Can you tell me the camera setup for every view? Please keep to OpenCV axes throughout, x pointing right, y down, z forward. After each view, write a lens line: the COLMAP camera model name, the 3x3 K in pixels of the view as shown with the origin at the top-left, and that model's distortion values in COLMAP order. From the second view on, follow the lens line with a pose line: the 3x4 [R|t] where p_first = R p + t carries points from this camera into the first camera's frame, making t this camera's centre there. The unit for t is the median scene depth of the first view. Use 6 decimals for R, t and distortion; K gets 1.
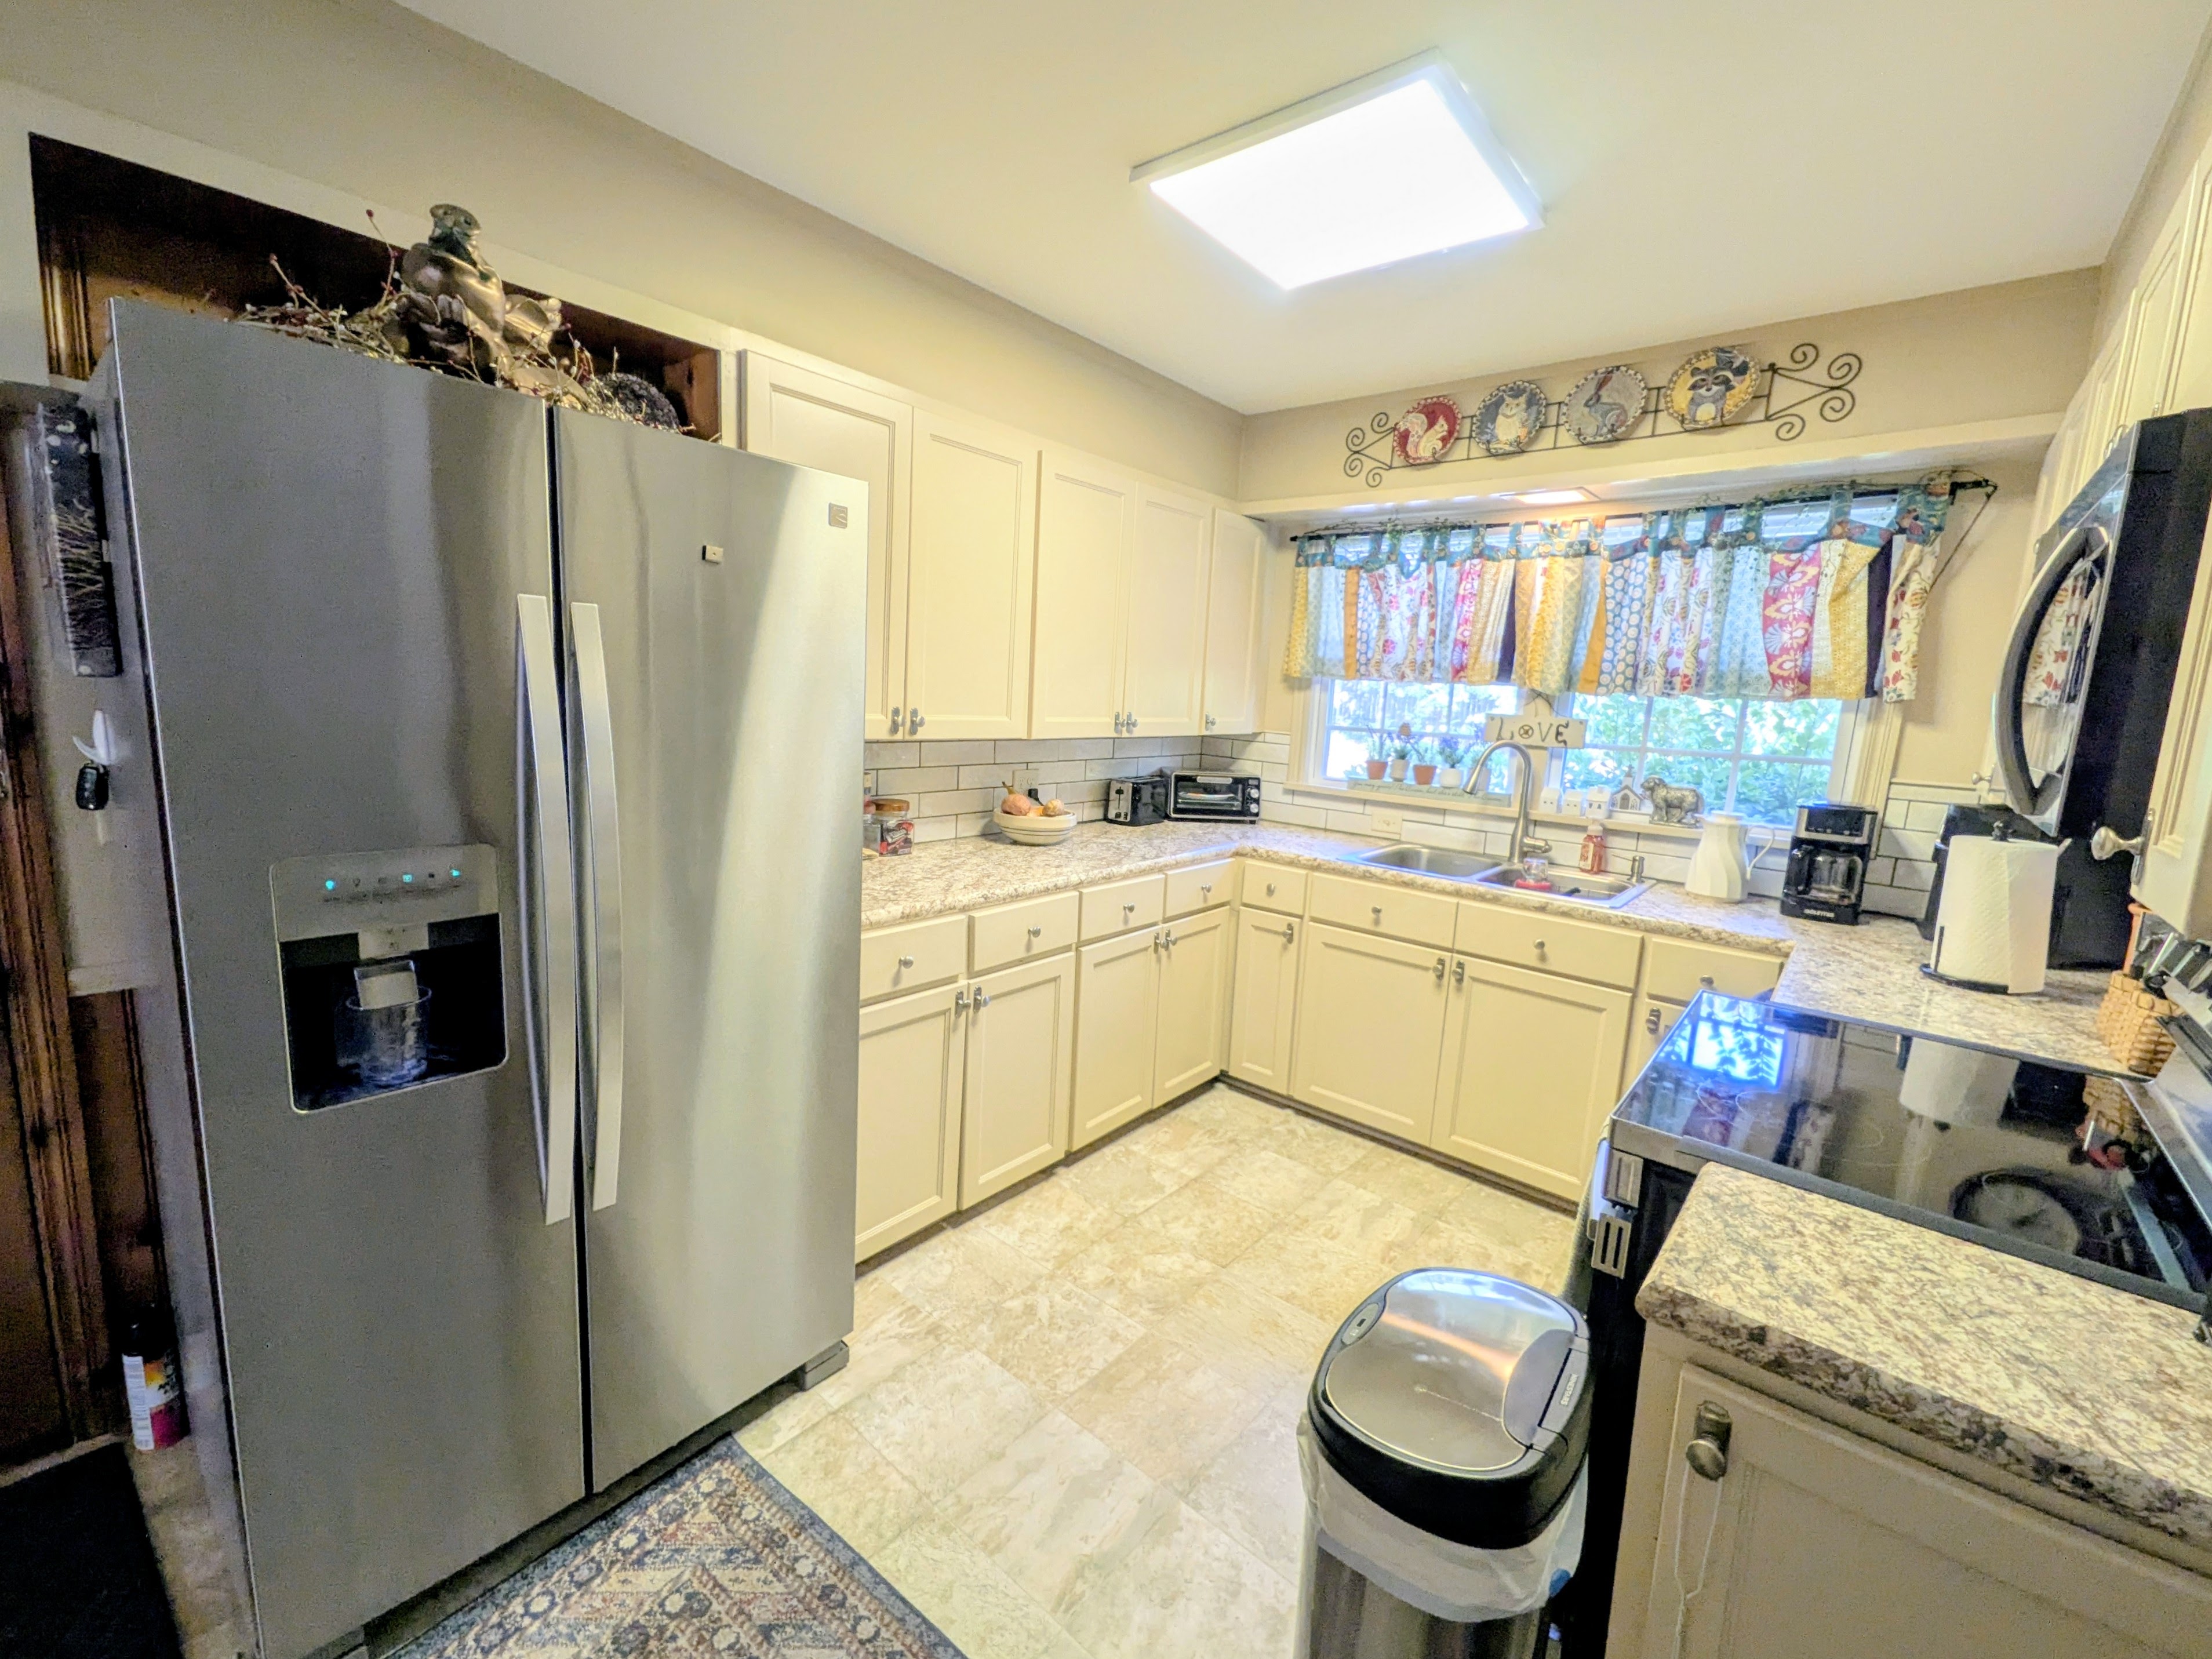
lens RADIAL K [[885.9, 0, 1069.0], [0, 885.9, 812.7], [0, 0, 1]] dist [0.008157, 0.000414]
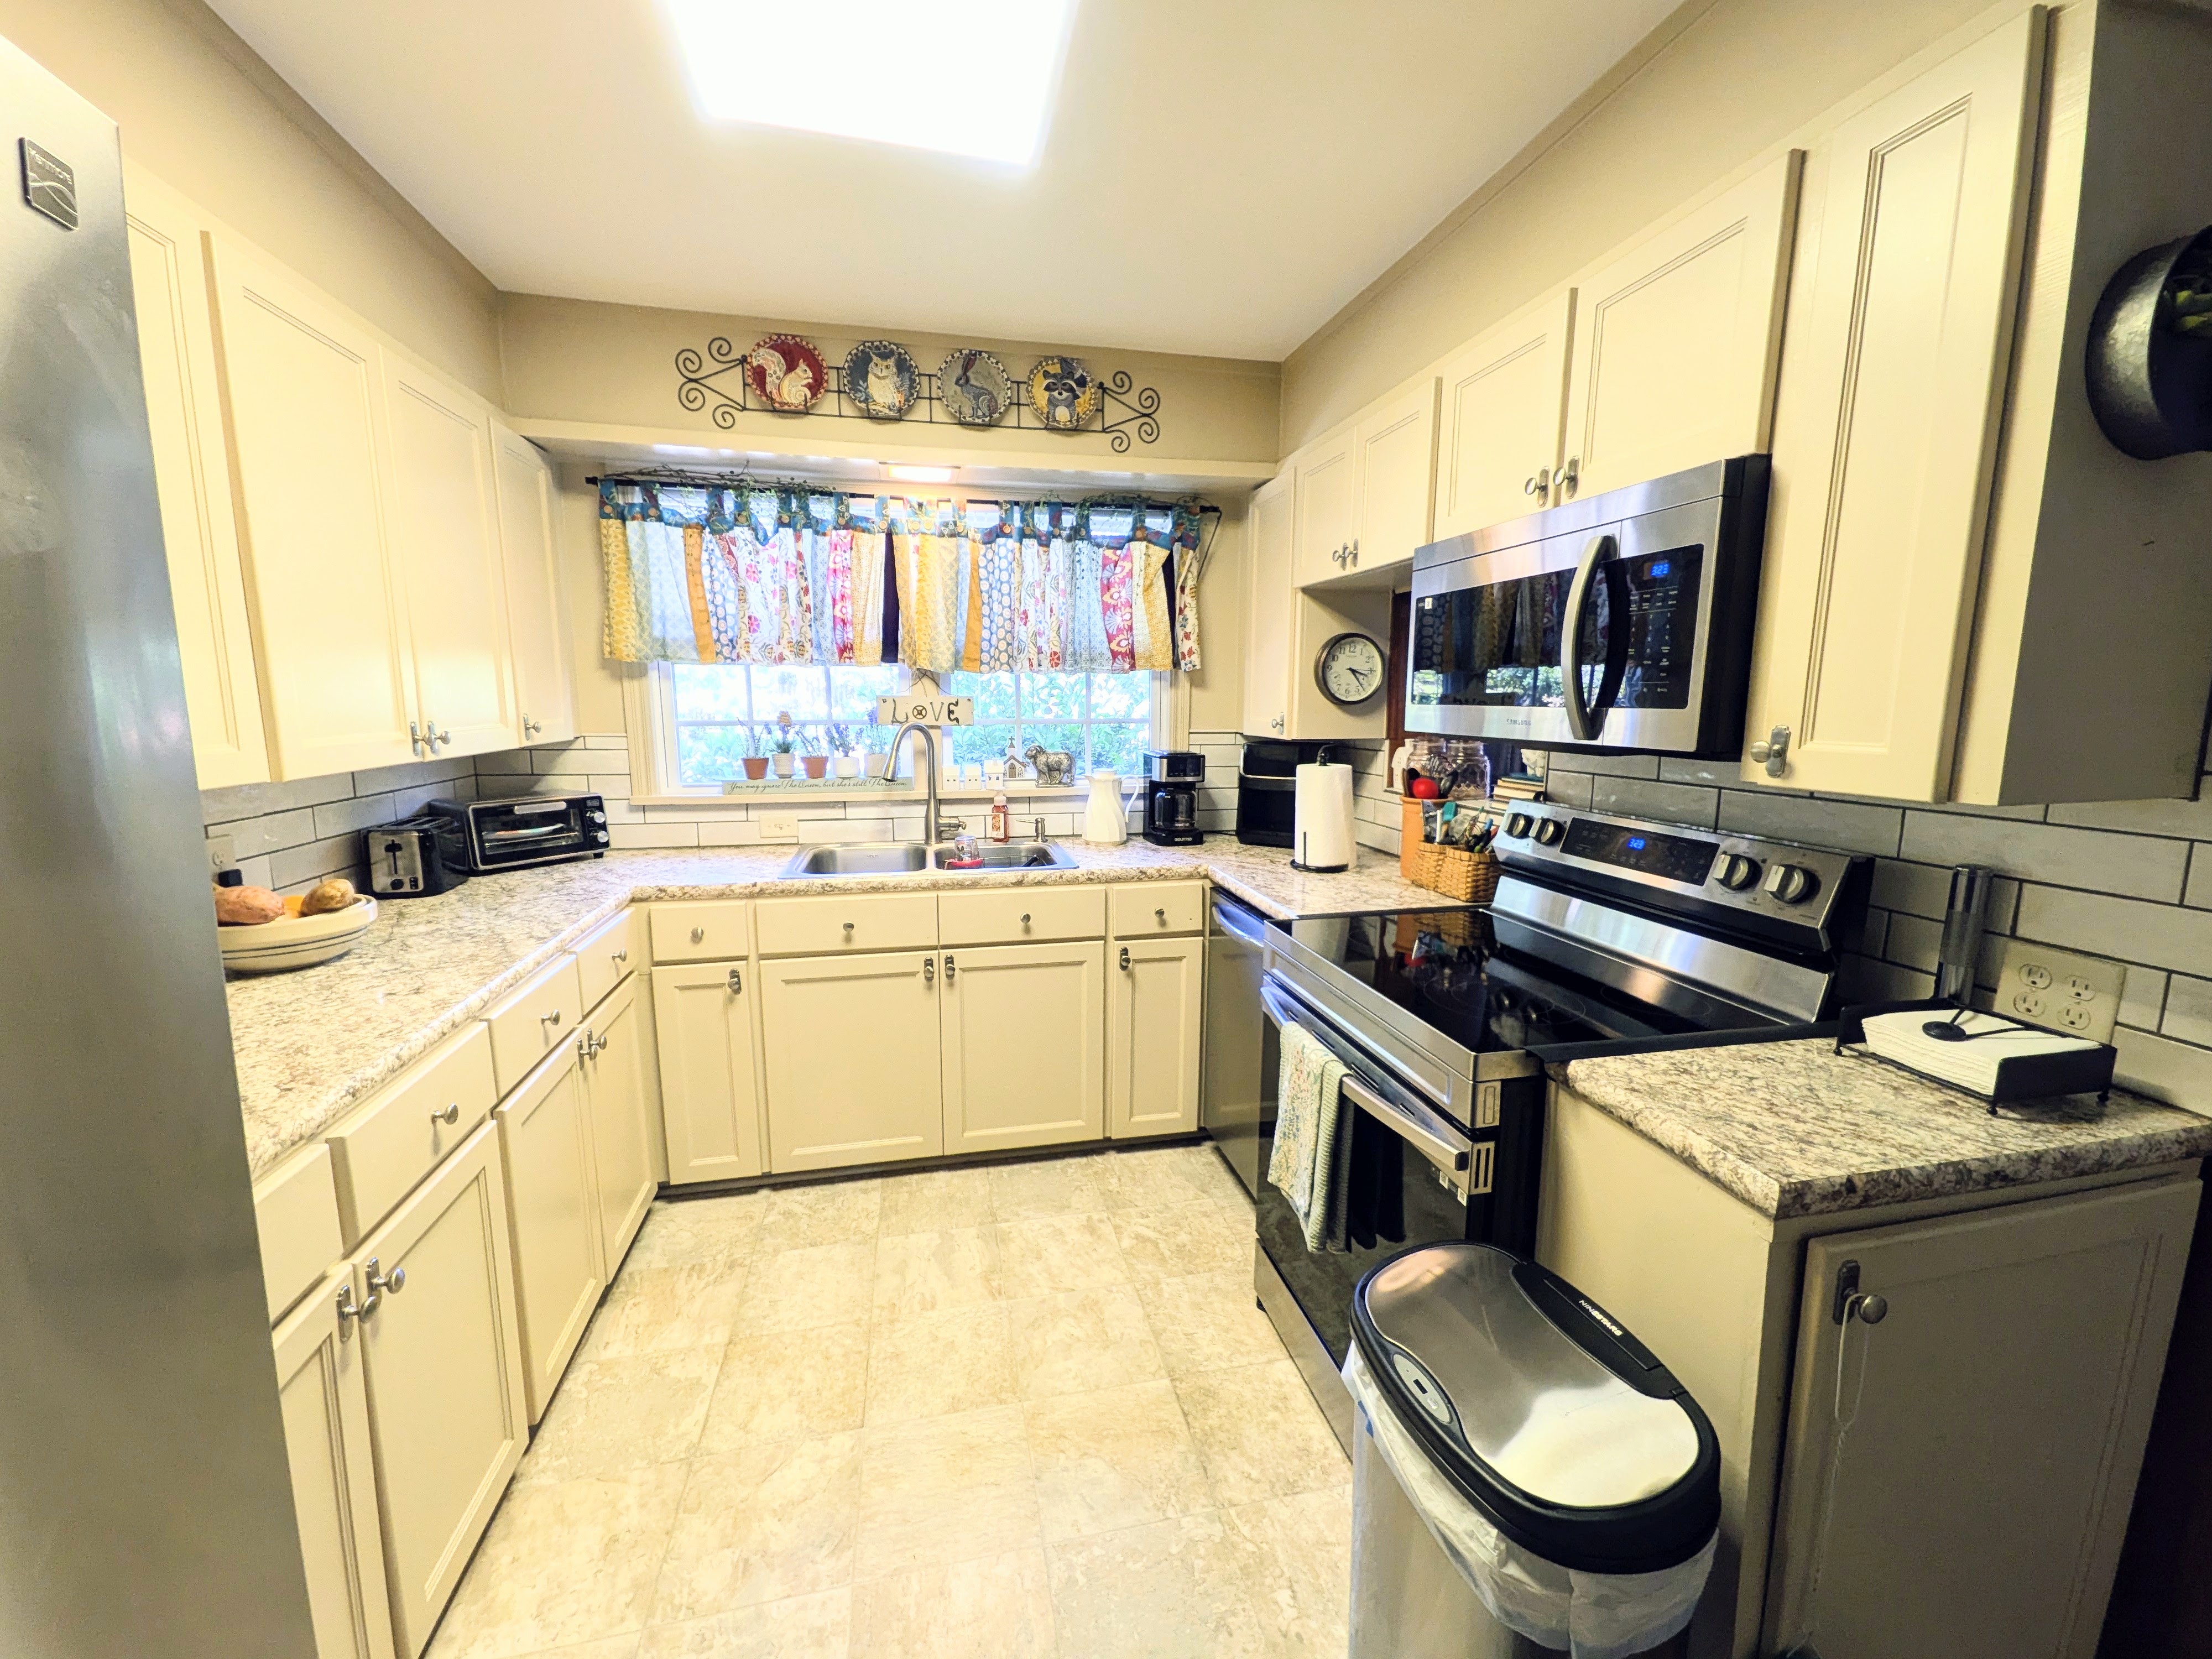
lens RADIAL K [[885.9, 0, 1098.3], [0, 885.9, 823.1], [0, 0, 1]] dist [0.008157, 0.000414]
pose [[0.595434, -0.162168, 0.786867, -0.181345], [0.140807, 0.985321, 0.096517, -0.040341], [-0.790969, 0.053327, 0.609528, 0.270615]]
